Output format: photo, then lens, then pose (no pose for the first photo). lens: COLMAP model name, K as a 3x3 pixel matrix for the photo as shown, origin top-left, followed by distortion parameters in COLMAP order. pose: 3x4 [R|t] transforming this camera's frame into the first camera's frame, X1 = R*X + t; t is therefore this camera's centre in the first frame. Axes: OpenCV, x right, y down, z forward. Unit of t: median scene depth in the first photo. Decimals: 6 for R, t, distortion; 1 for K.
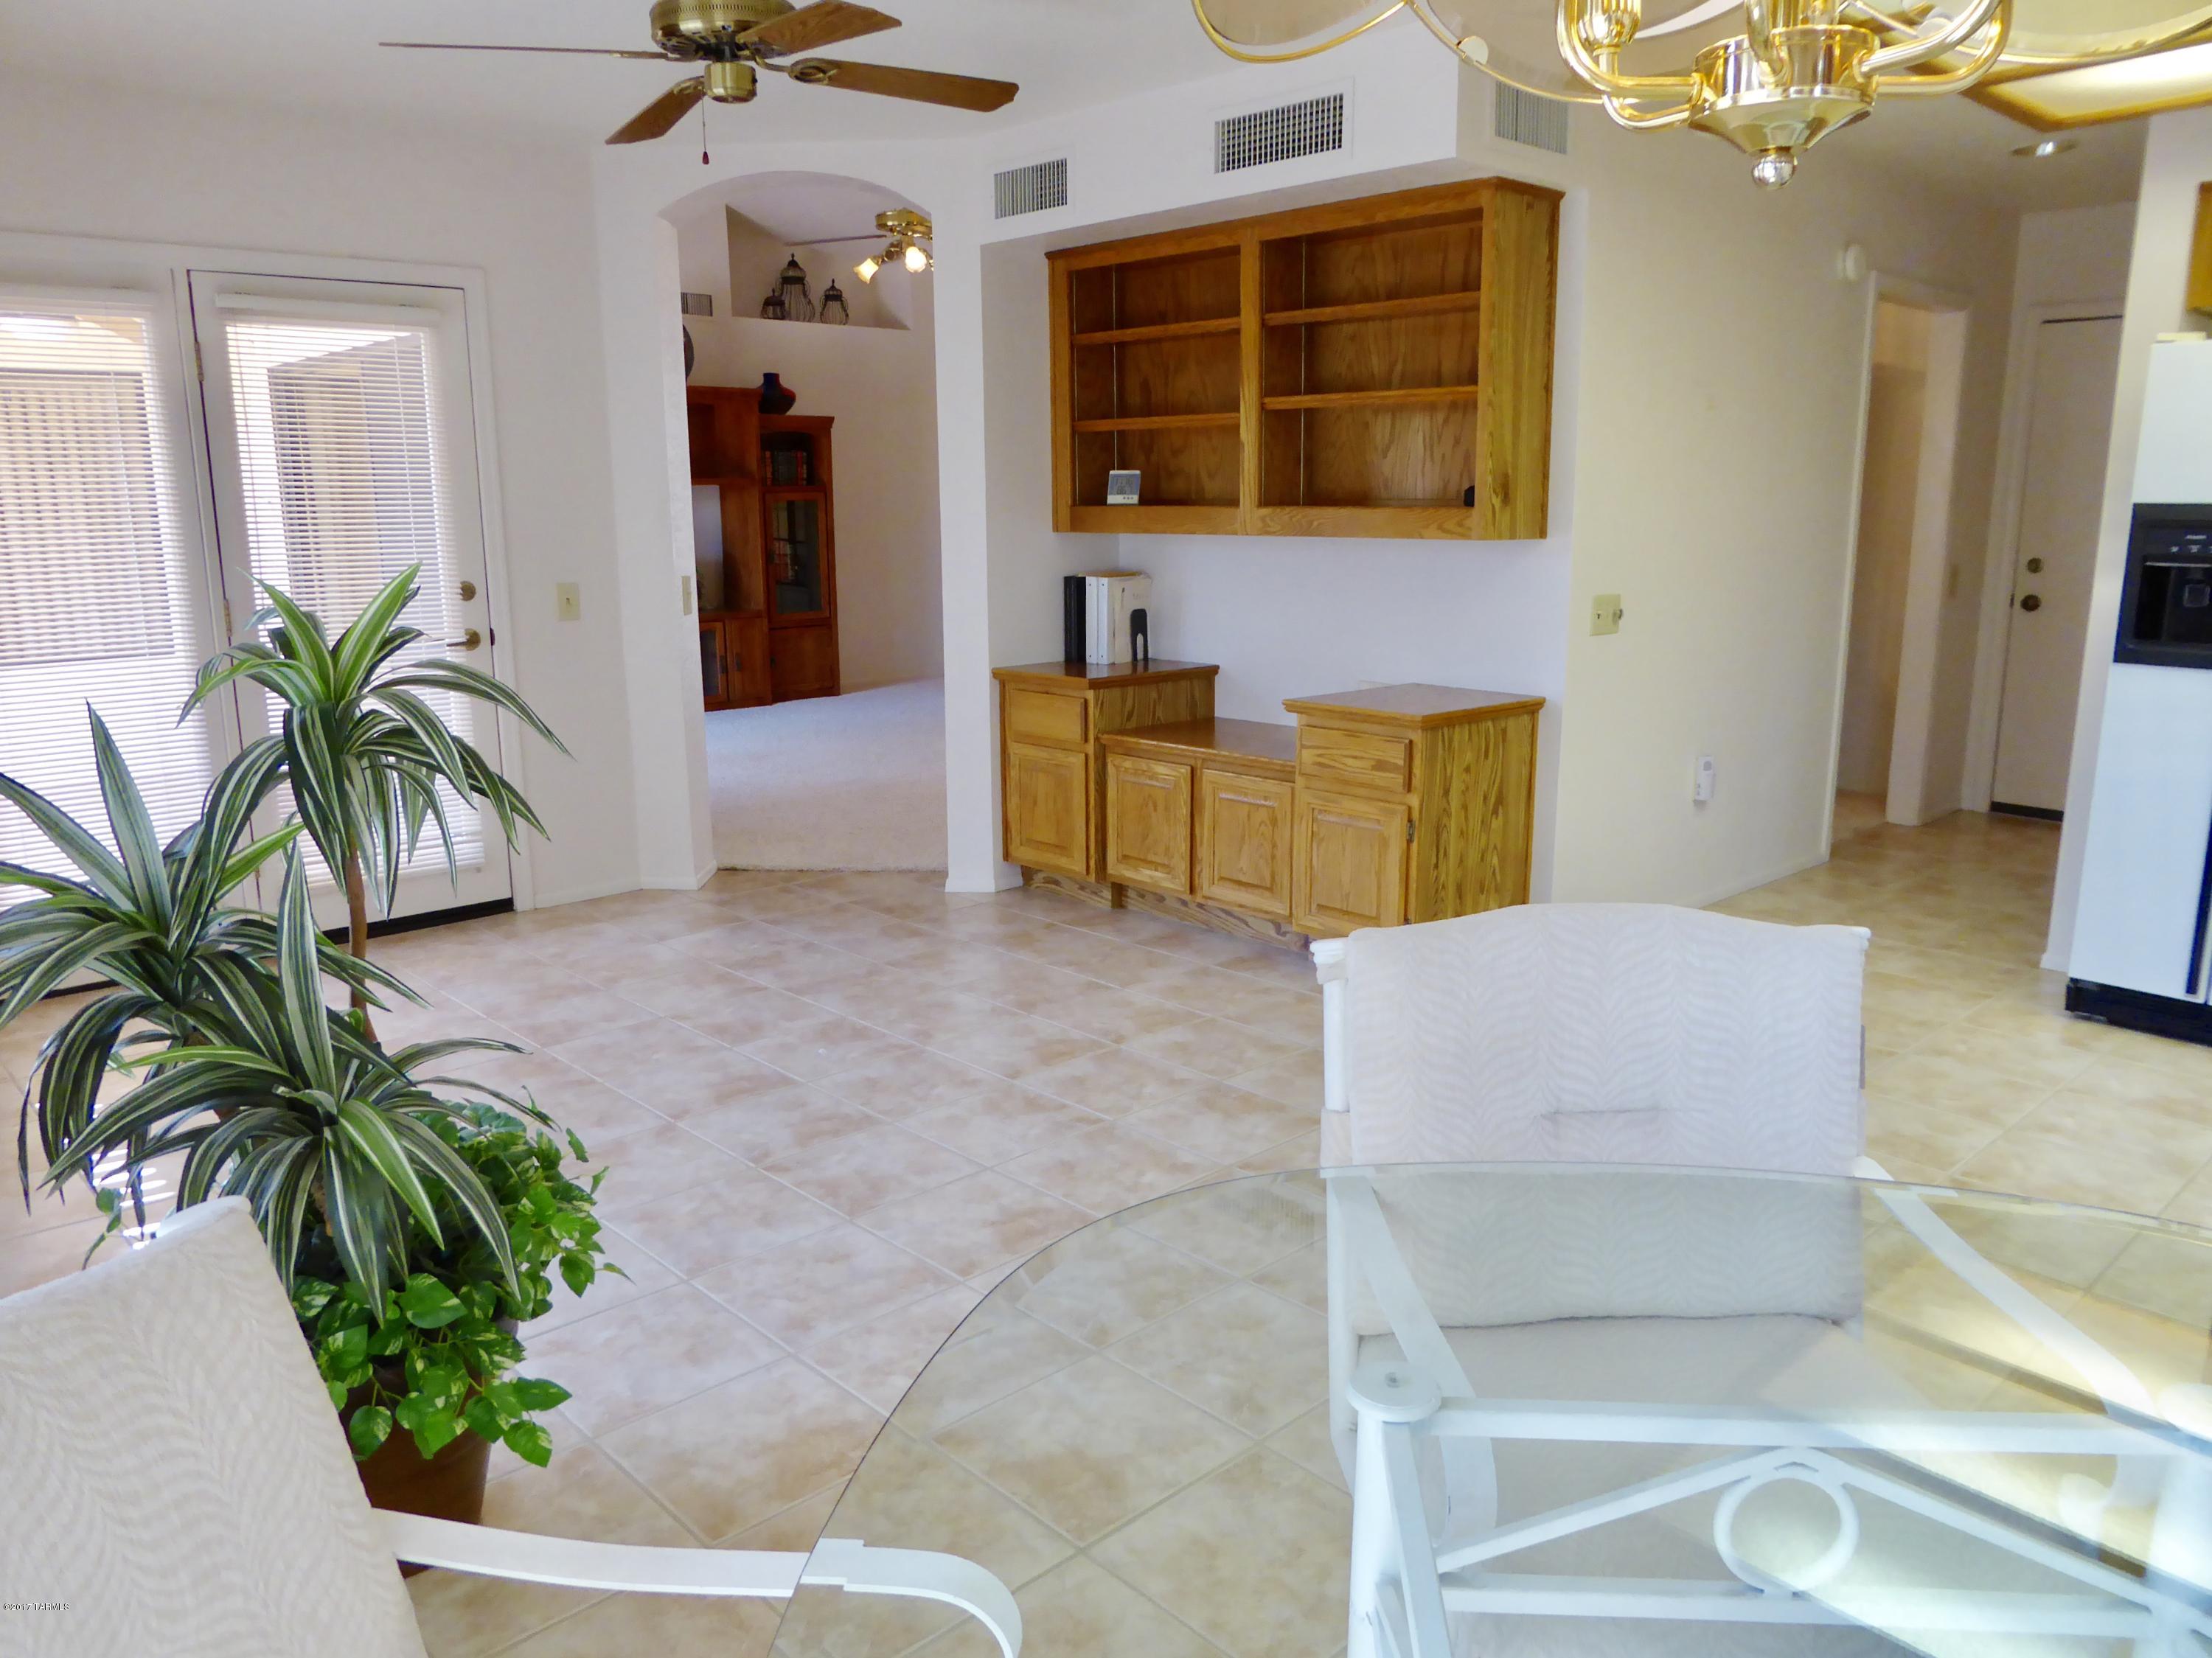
lens RADIAL K [[1593.2, 0, 1093.1], [0, 1593.2, 819.9], [0, 0, 1]] dist [-0.040753, 0.017640]
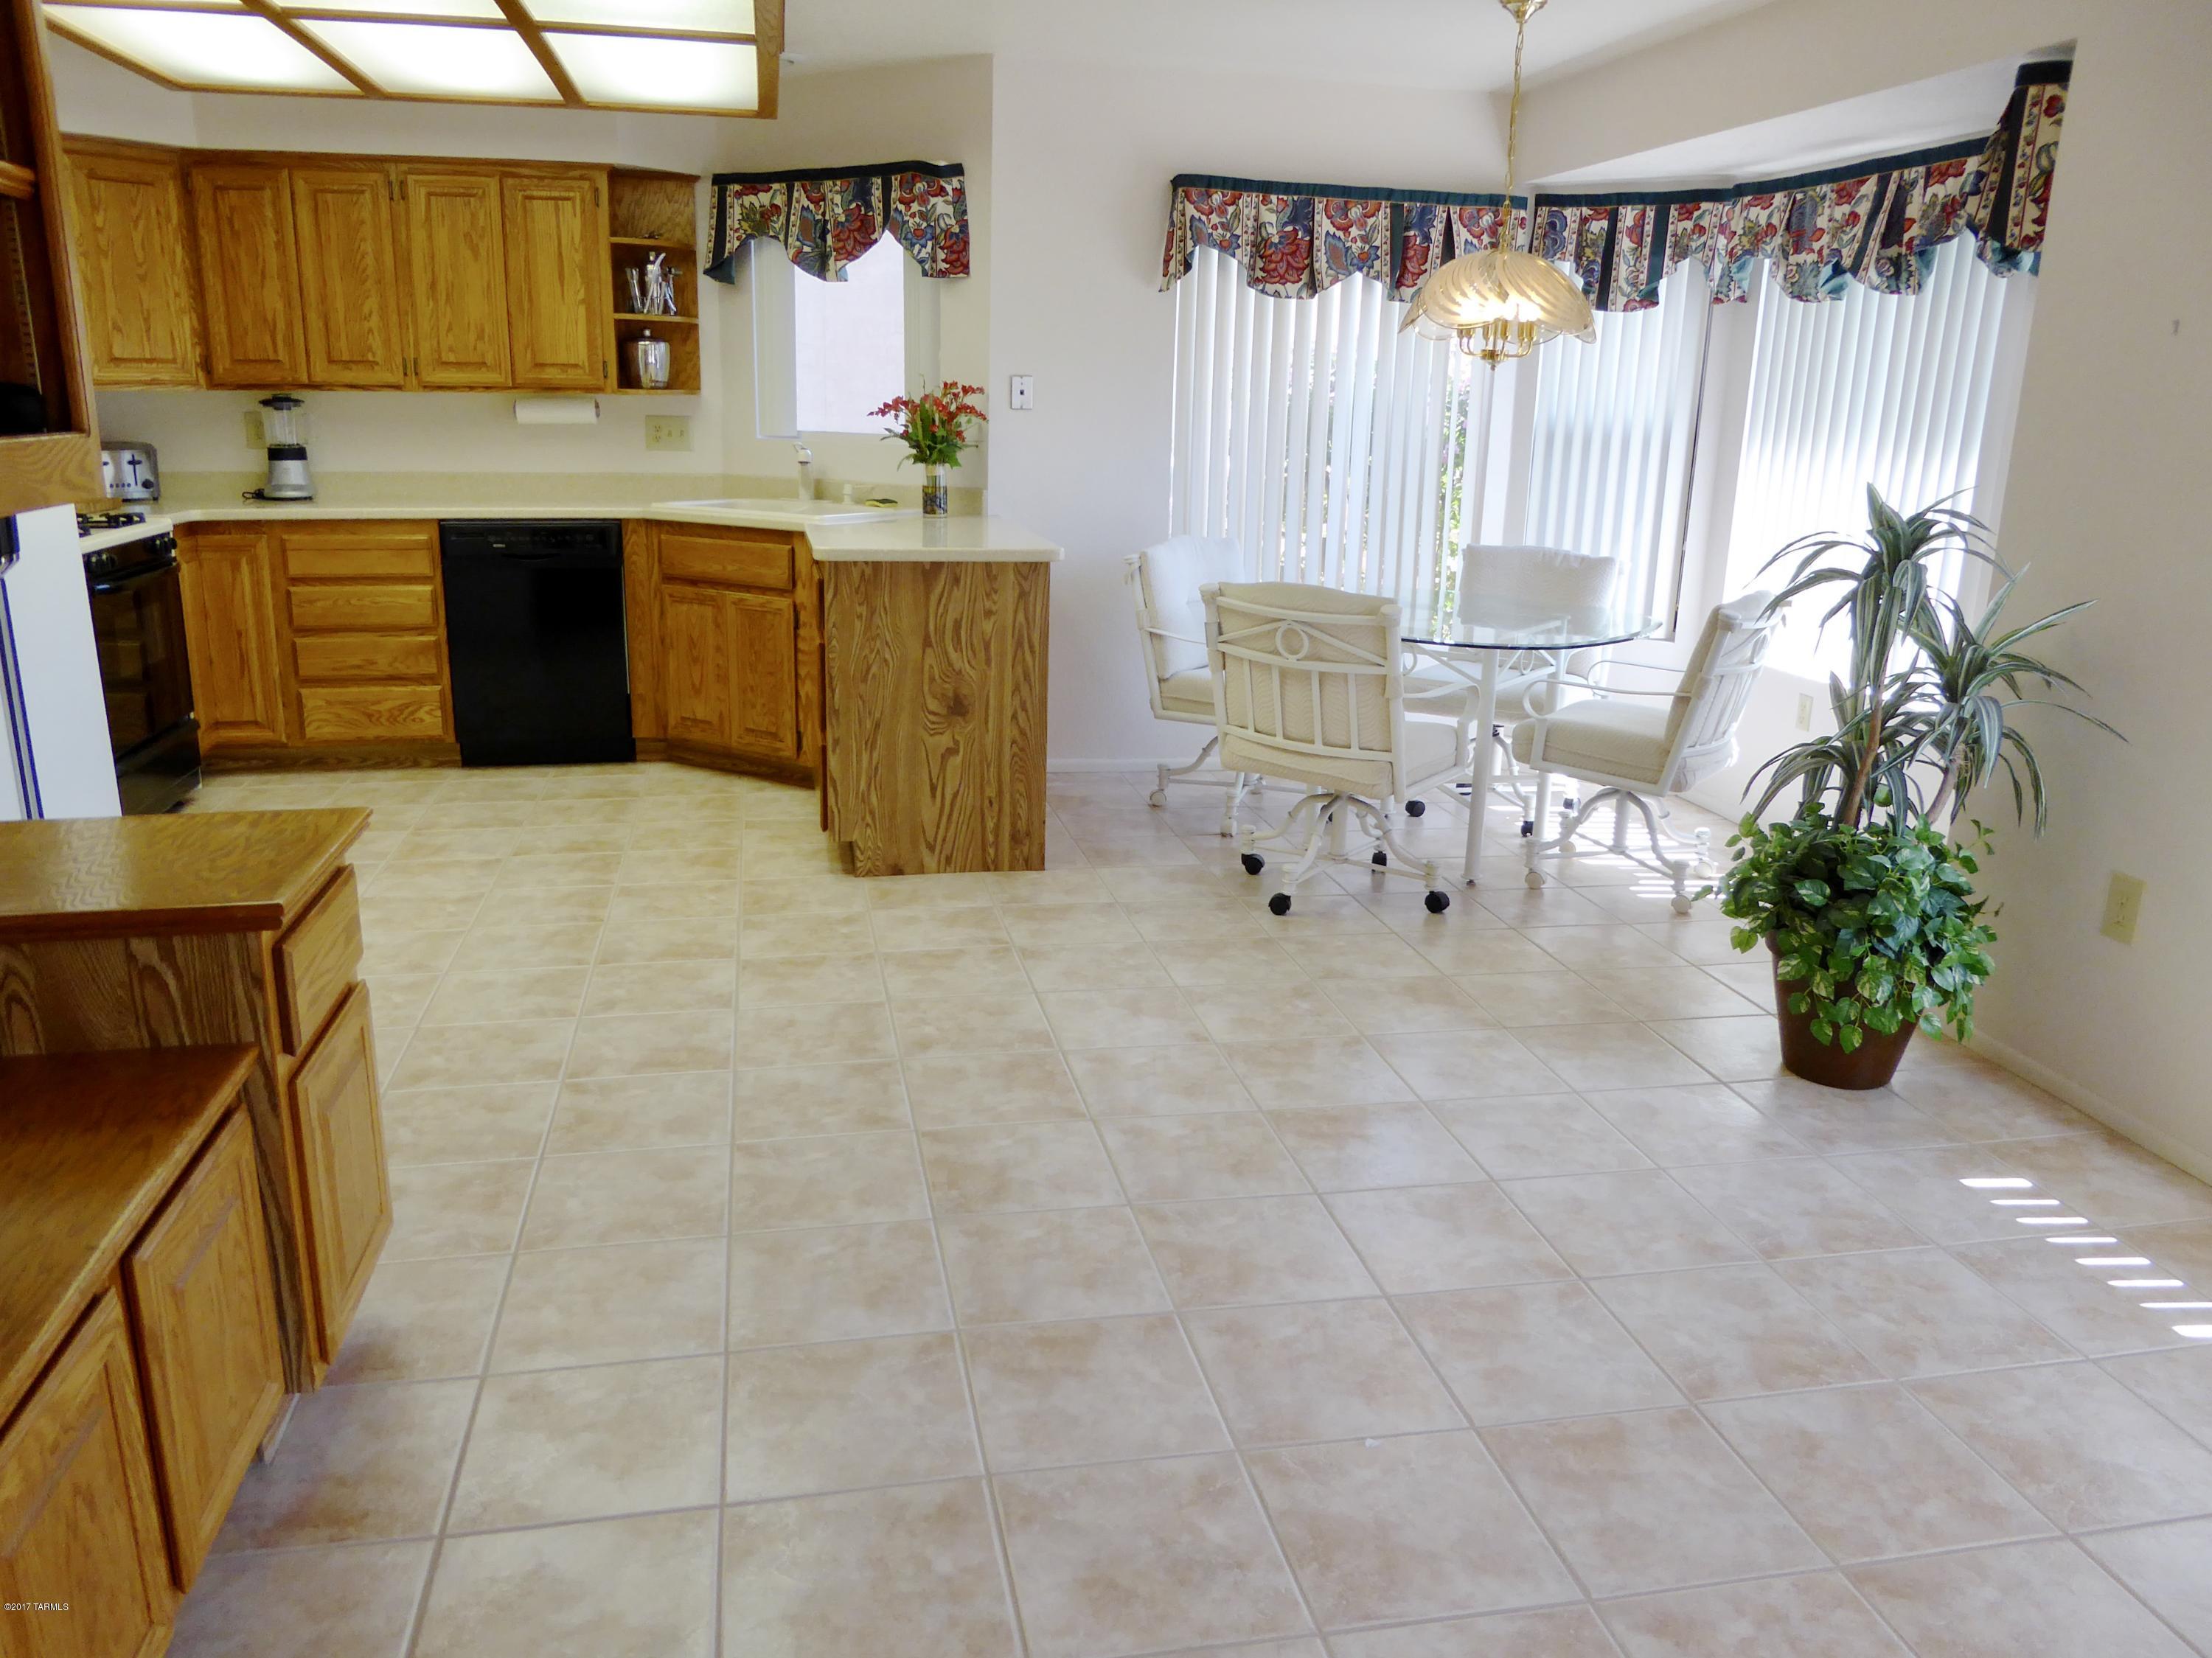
lens RADIAL K [[1593.2, 0, 1129.2], [0, 1593.2, 818.0], [0, 0, 1]] dist [-0.040753, 0.017640]
pose [[-0.851802, -0.154934, 0.500428, -0.253919], [0.085754, 0.901141, 0.424961, -0.231772], [-0.516797, 0.404896, -0.754308, 1.082095]]
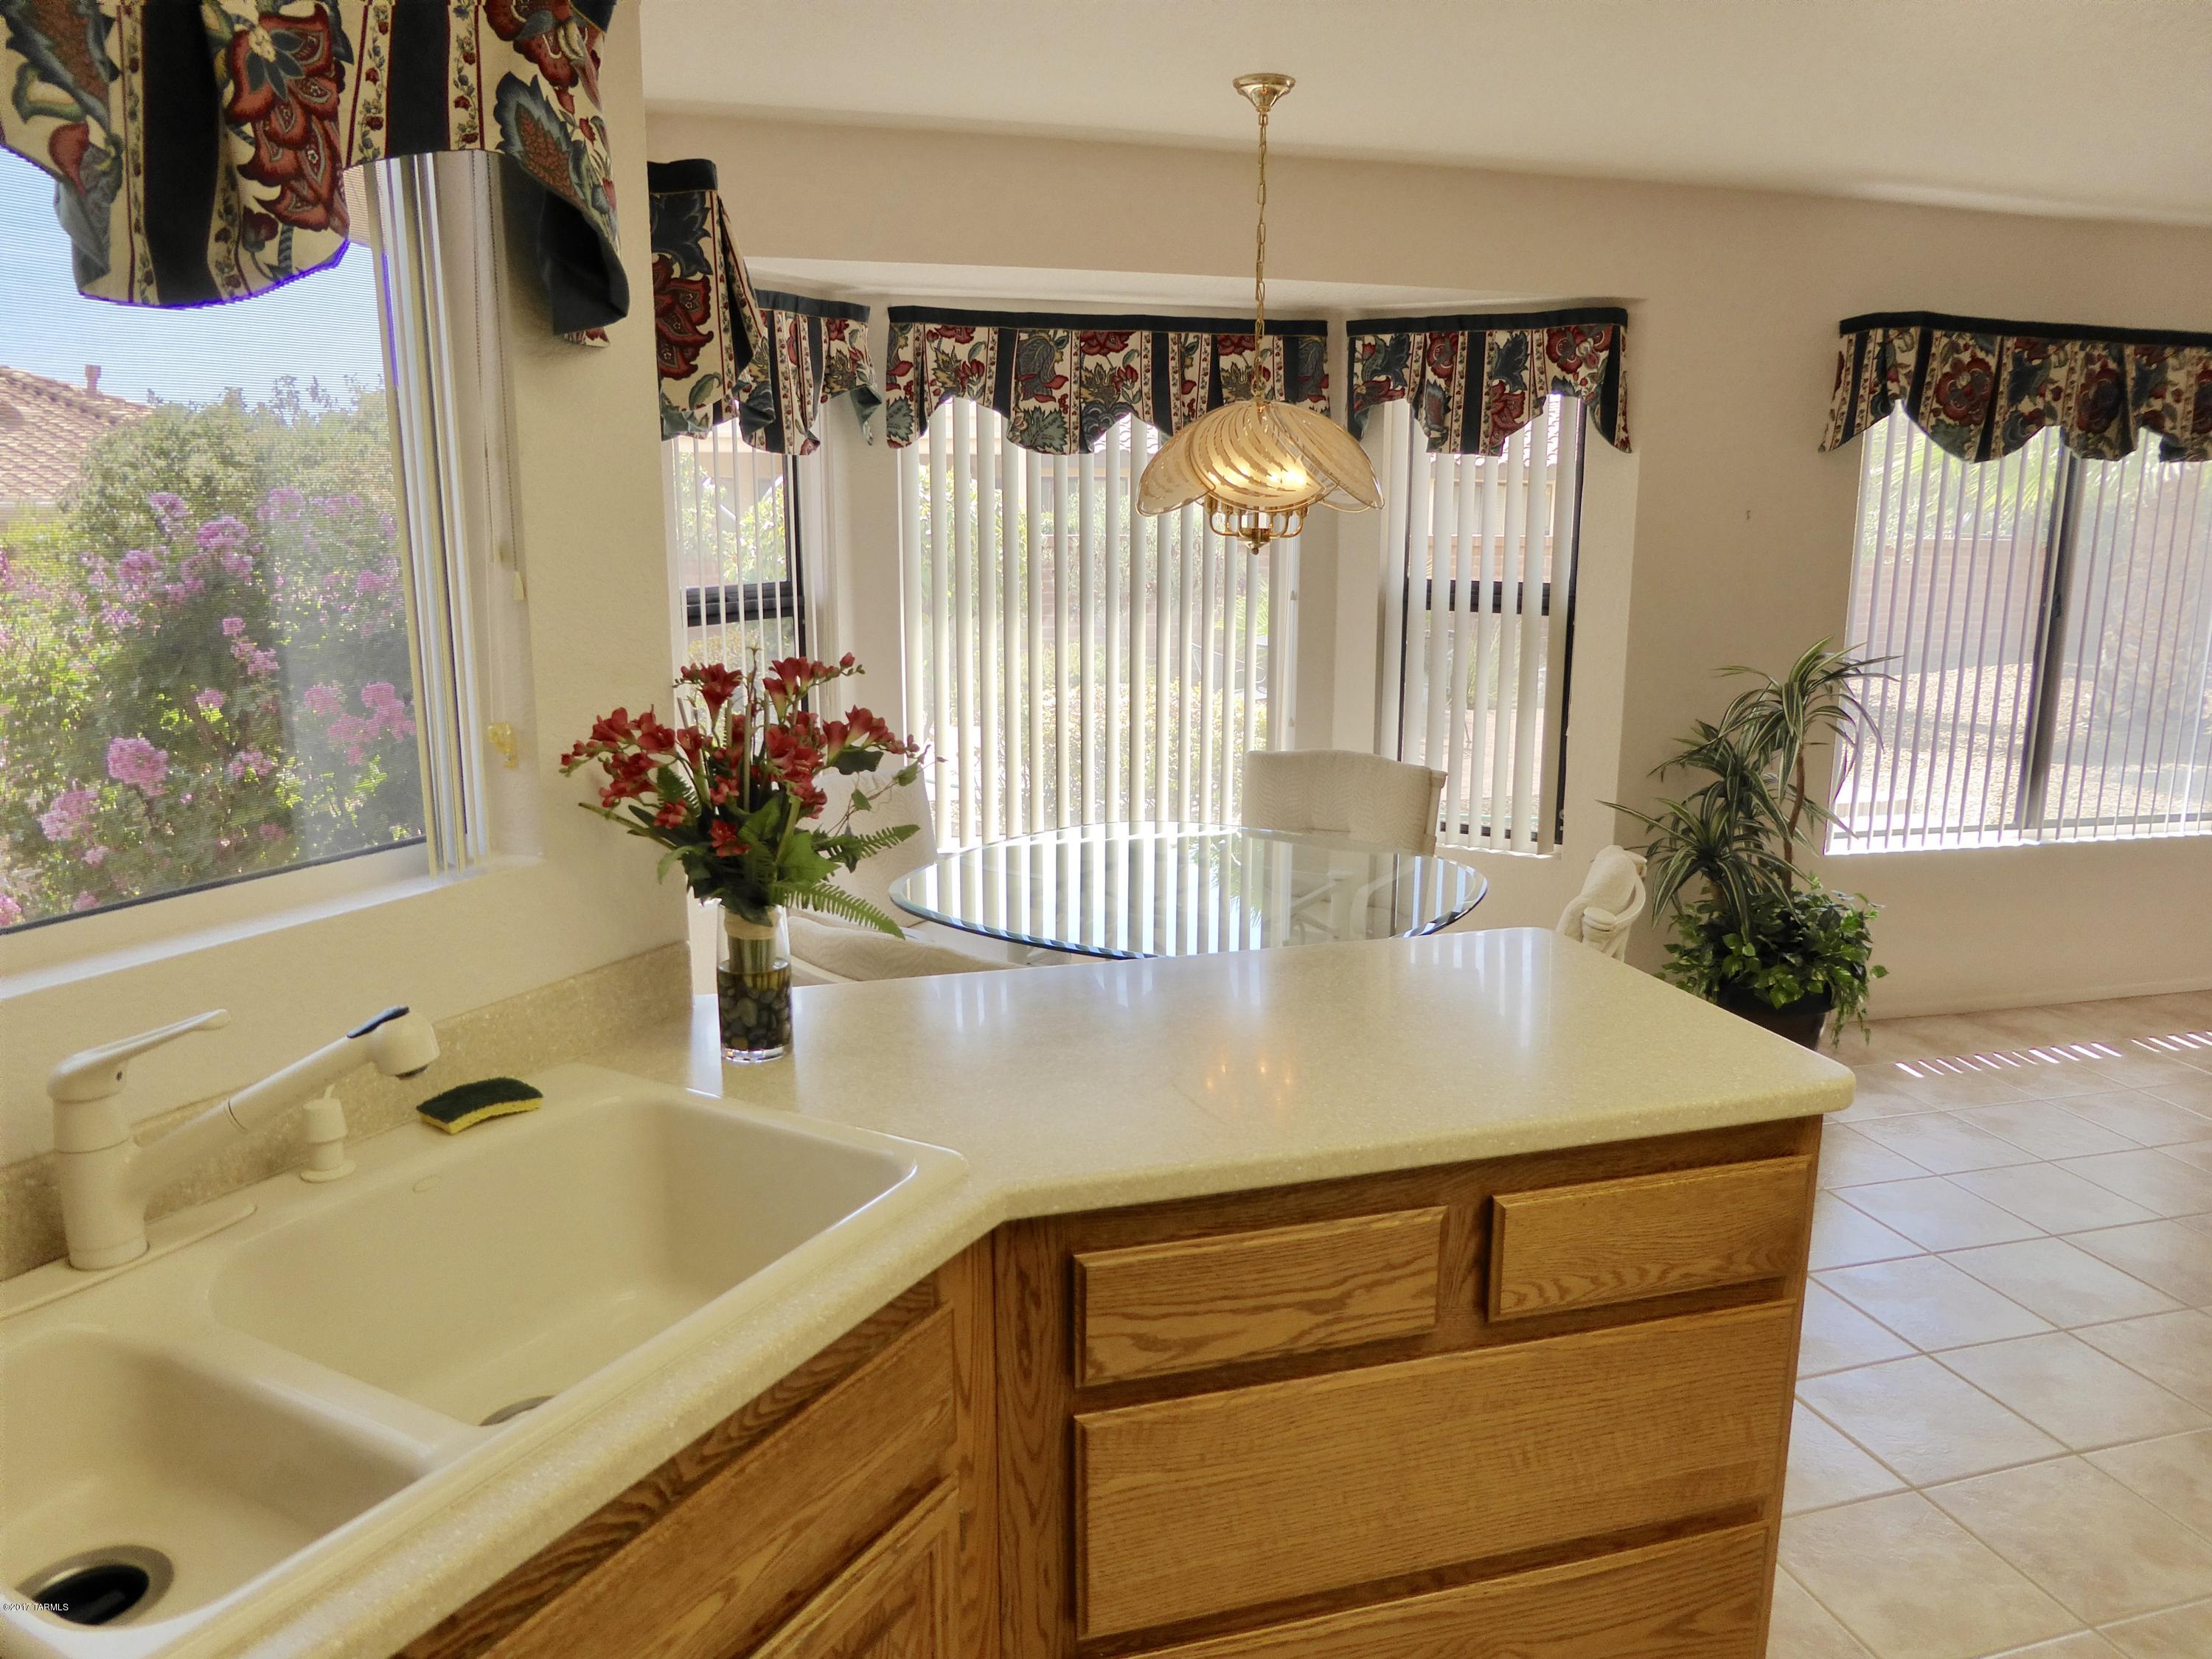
lens RADIAL K [[1593.3, 0, 1112.7], [0, 1593.3, 843.8], [0, 0, 1]] dist [-0.040753, 0.017640]
pose [[-0.466915, 0.184521, -0.864837, 0.765481], [-0.186849, 0.935321, 0.300437, -0.134991], [0.864337, 0.301873, -0.402237, 0.425926]]
